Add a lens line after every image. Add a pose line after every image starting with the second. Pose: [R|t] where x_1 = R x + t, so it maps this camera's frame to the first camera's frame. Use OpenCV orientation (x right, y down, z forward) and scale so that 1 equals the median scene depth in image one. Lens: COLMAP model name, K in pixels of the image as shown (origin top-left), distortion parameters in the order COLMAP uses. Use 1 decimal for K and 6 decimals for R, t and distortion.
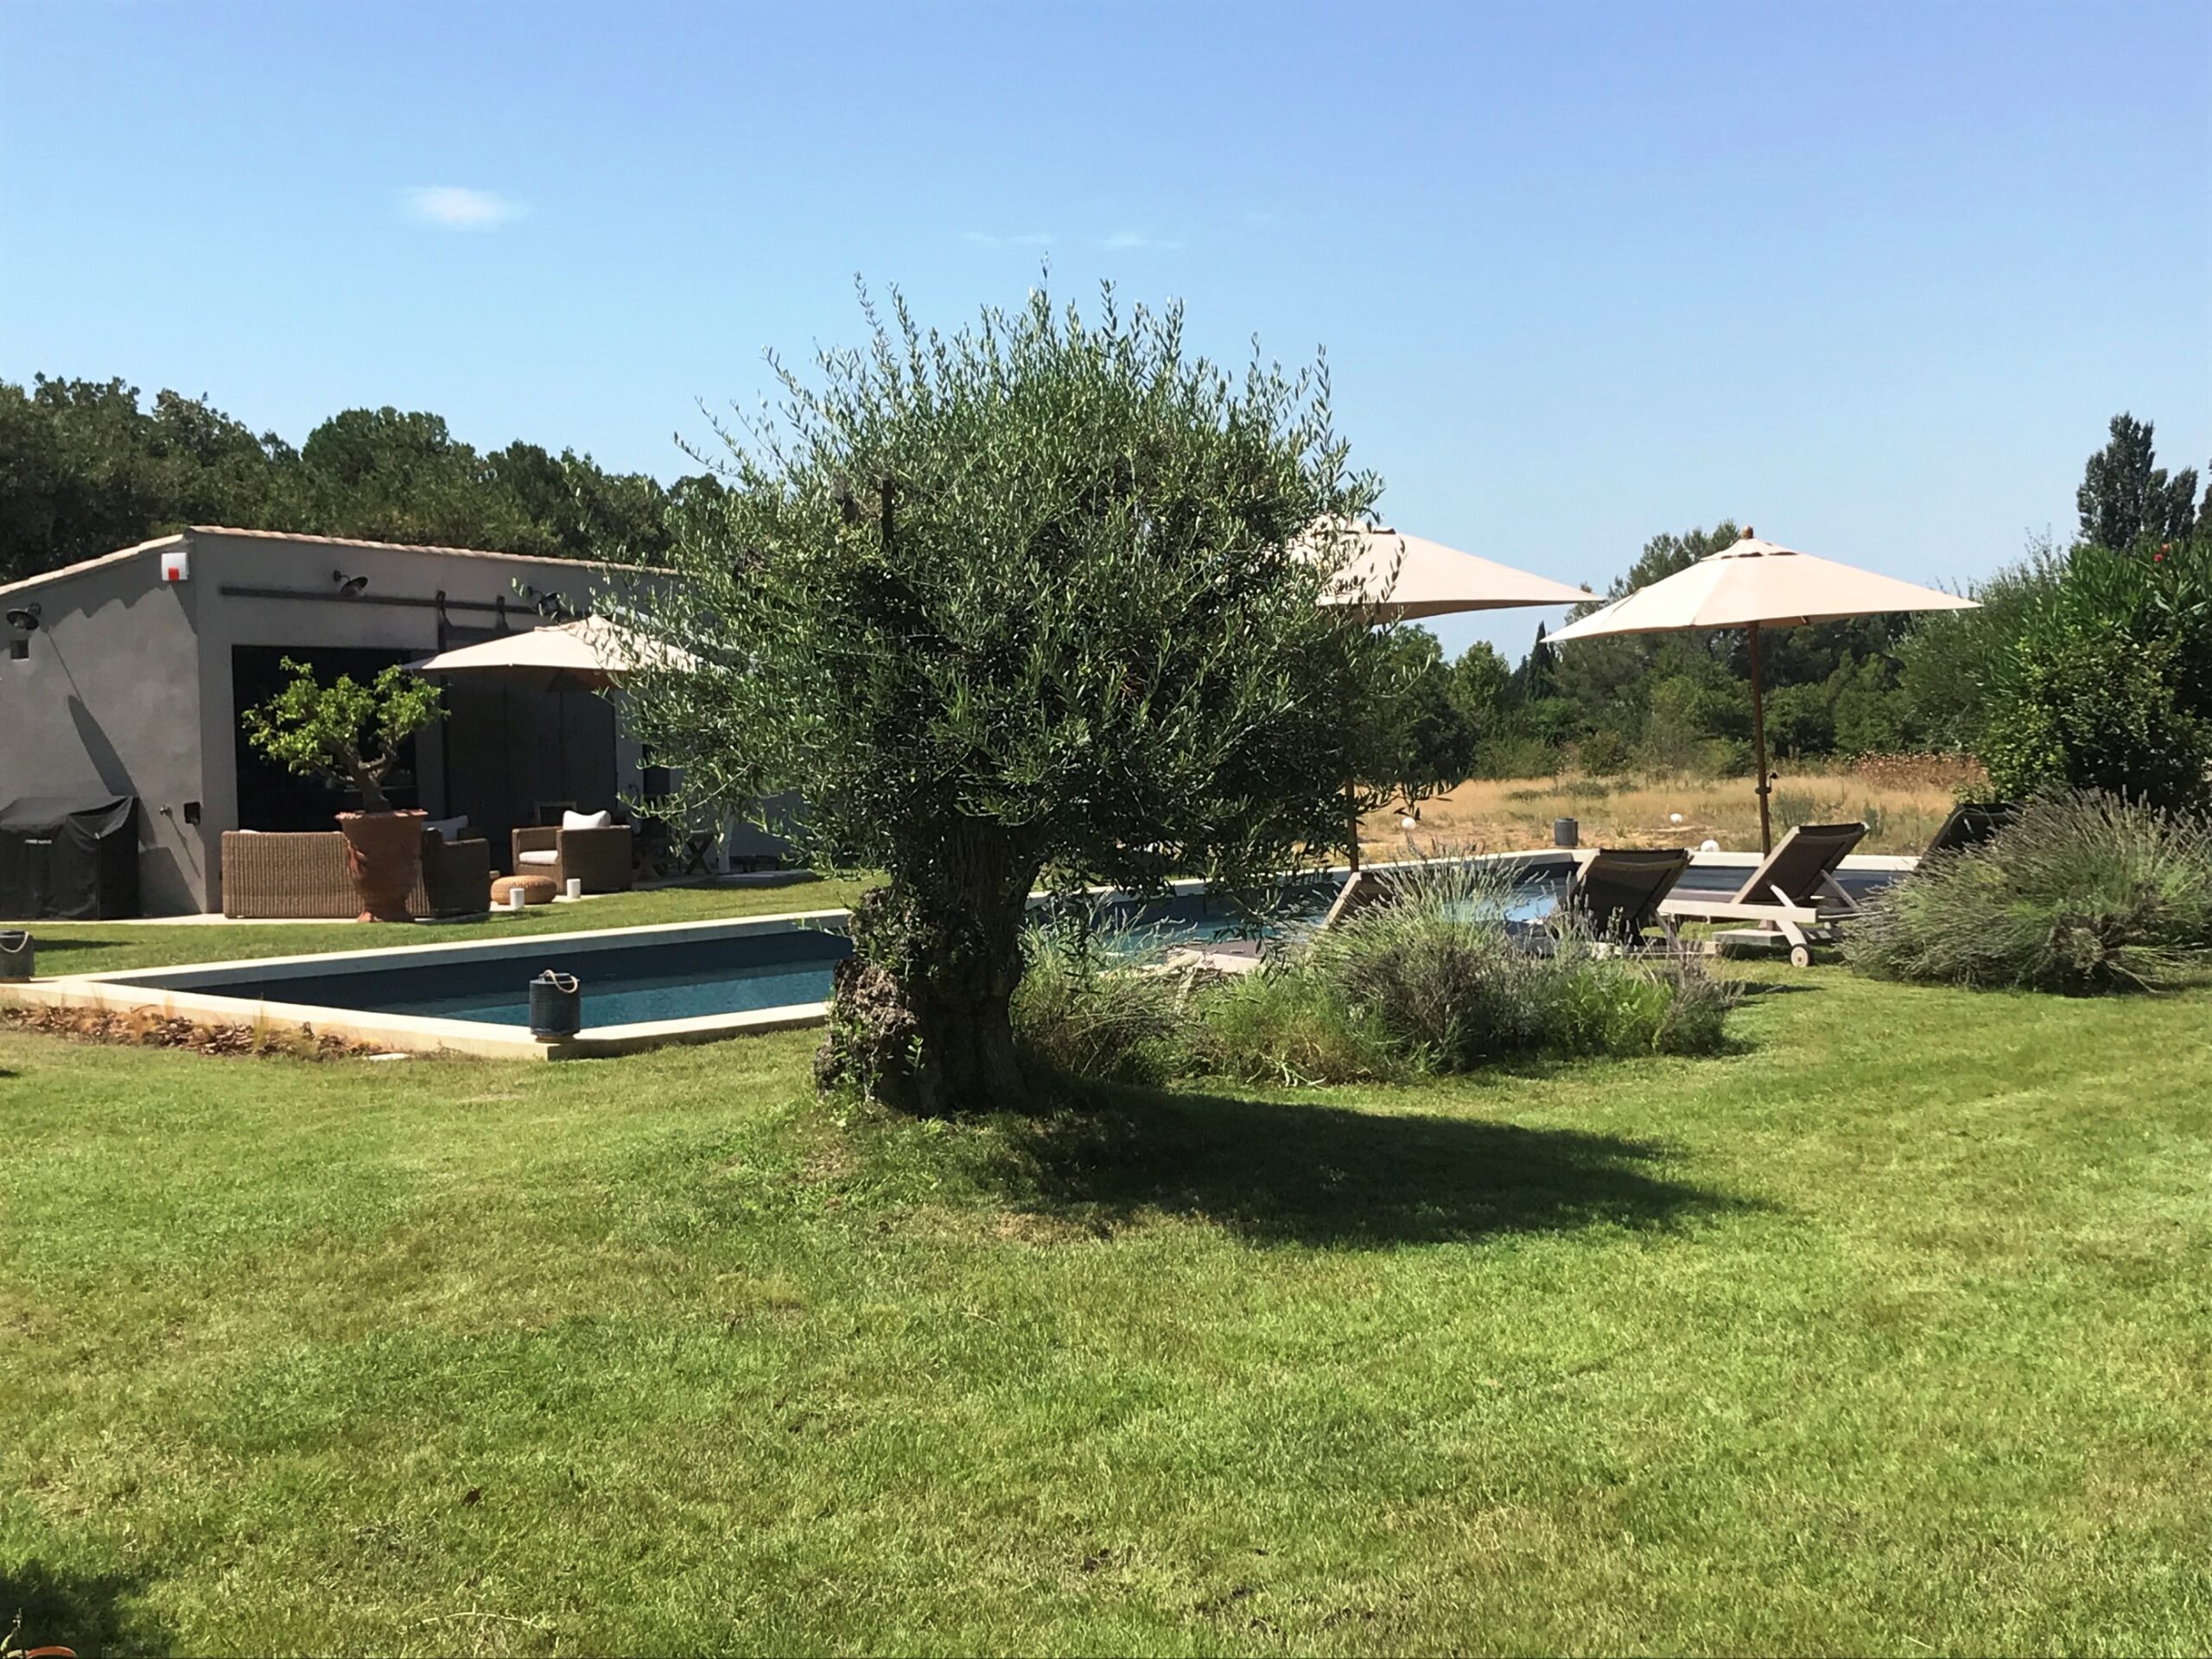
lens RADIAL K [[2883.1, 0, 1106.0], [0, 2883.1, 829.5], [0, 0, 1]] dist [0.200036, -0.646105]
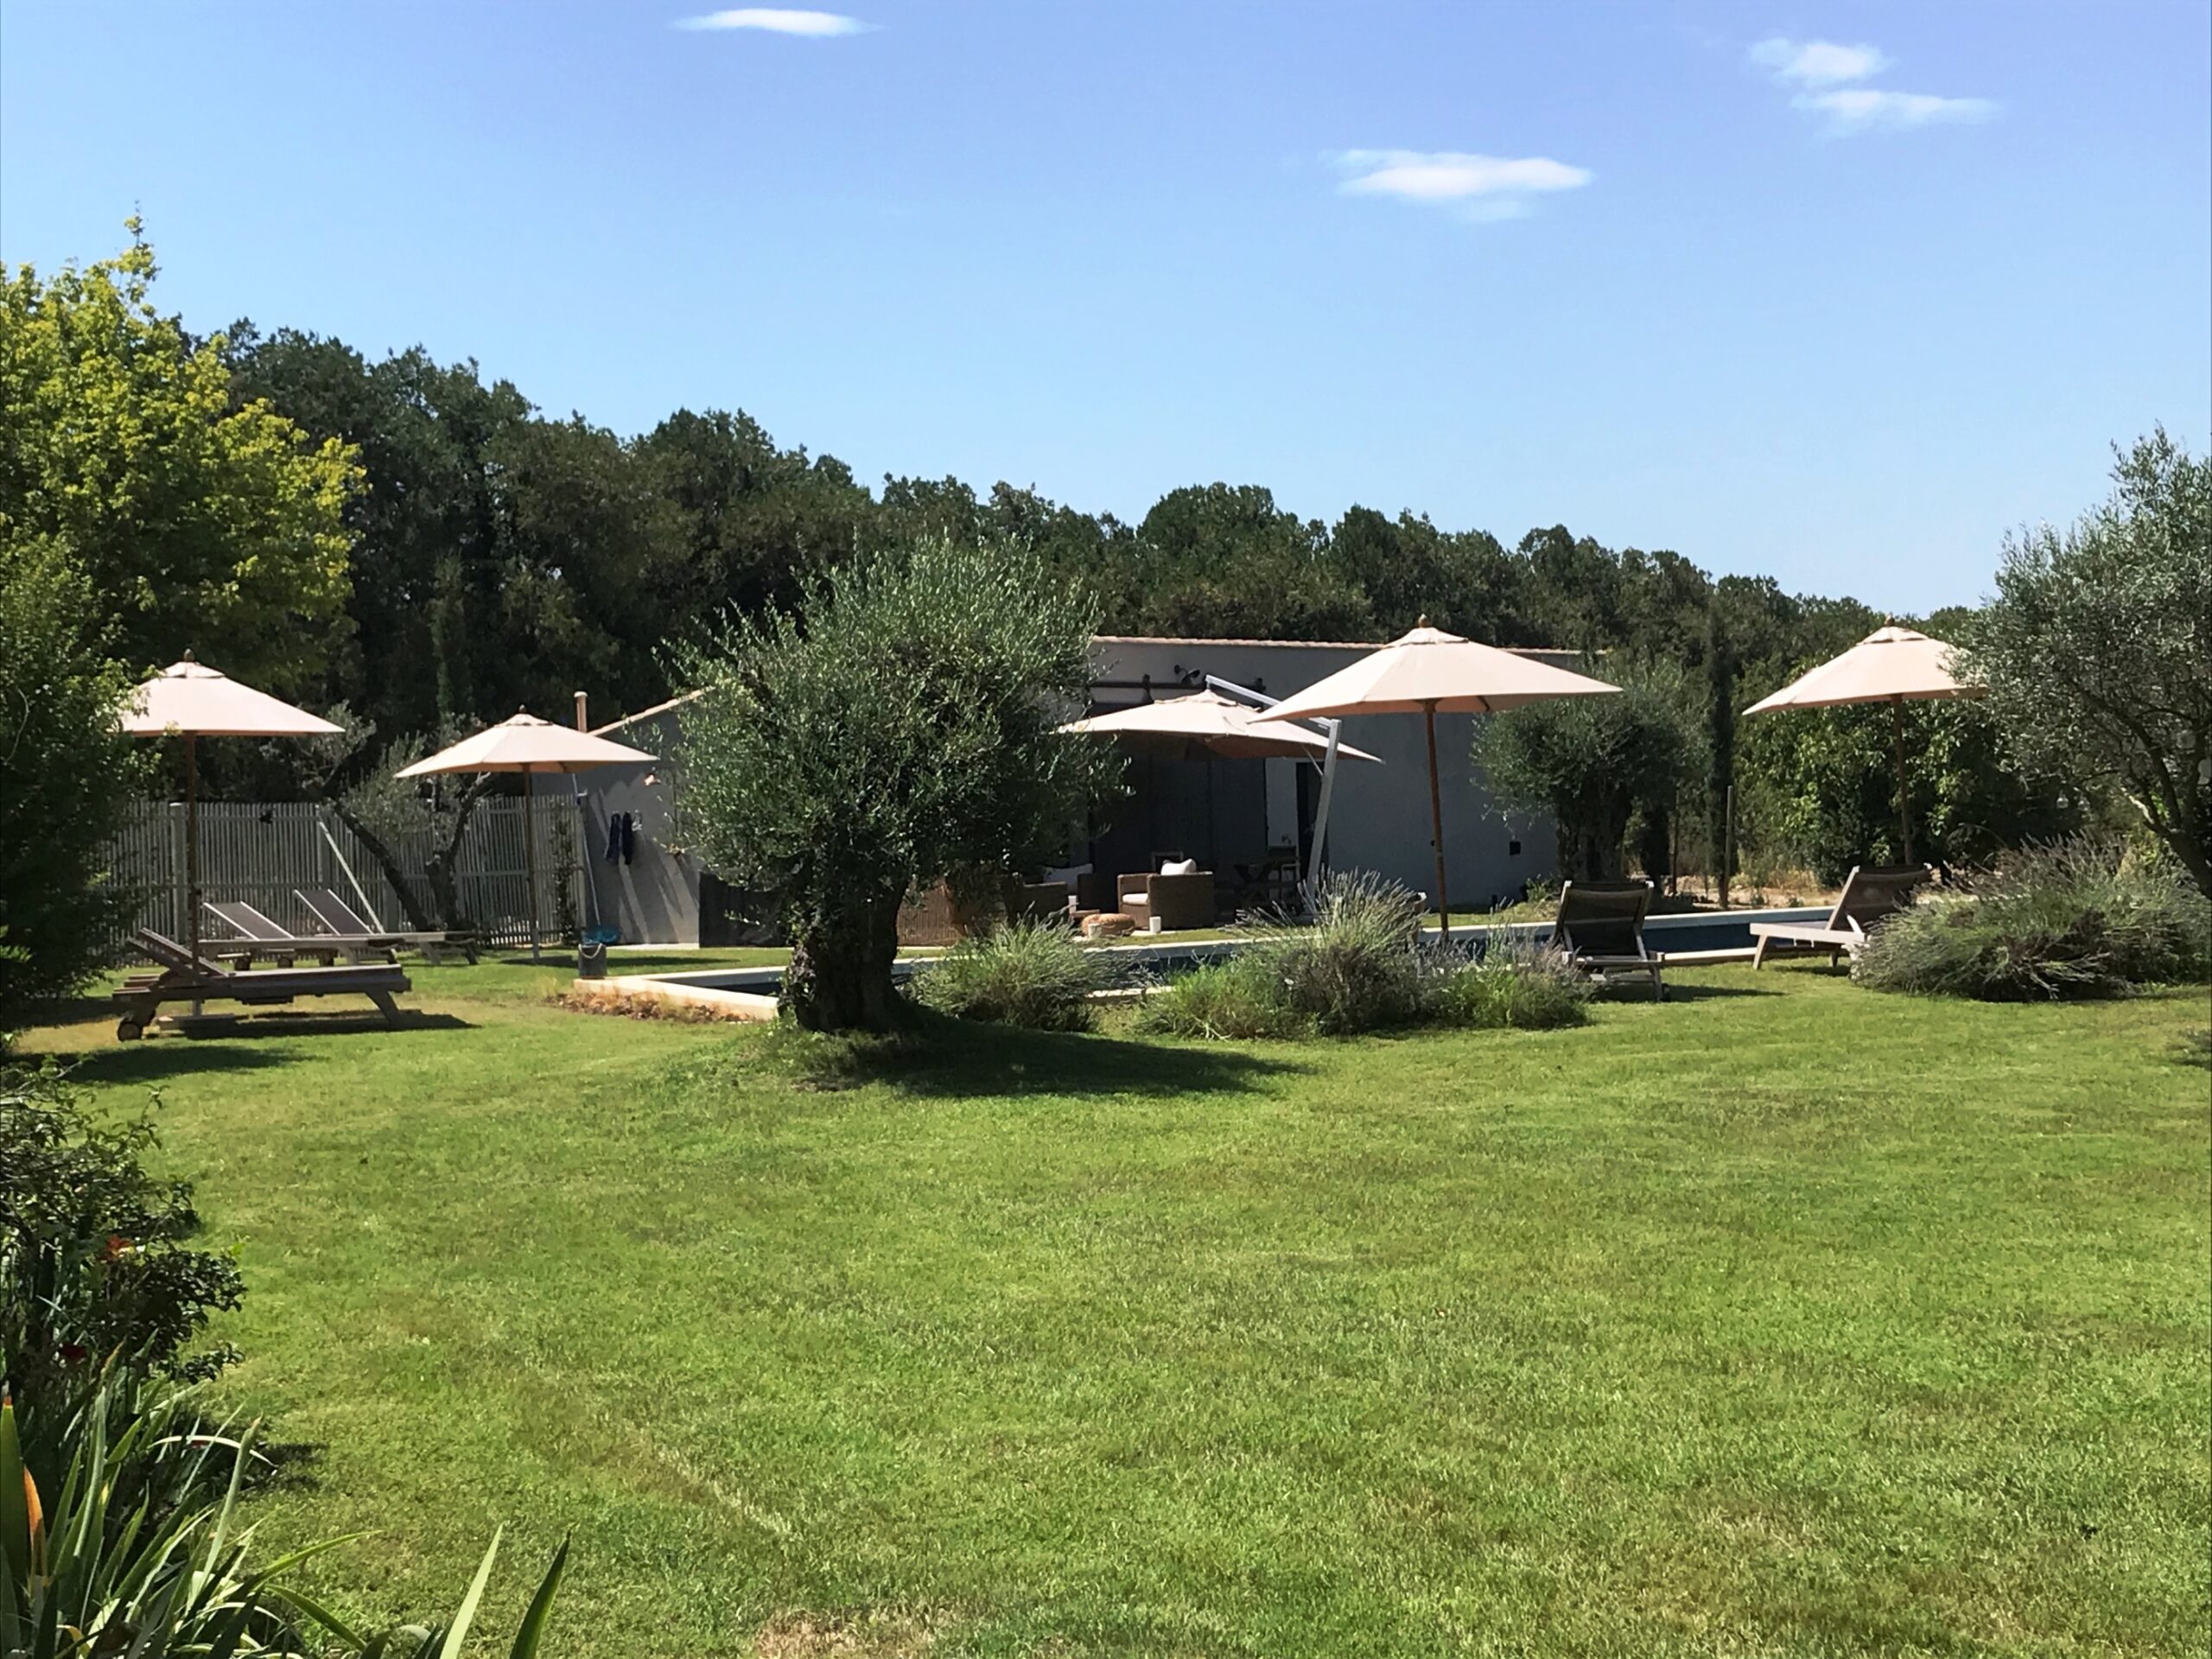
lens RADIAL K [[3182.0, 0, 1106.0], [0, 3182.0, 829.5], [0, 0, 1]] dist [0.164829, -0.004436]
pose [[0.941486, -0.004496, -0.337023, 0.121246], [-0.001721, 0.999834, -0.018146, 0.002562], [0.337049, 0.017665, 0.941321, -0.116700]]
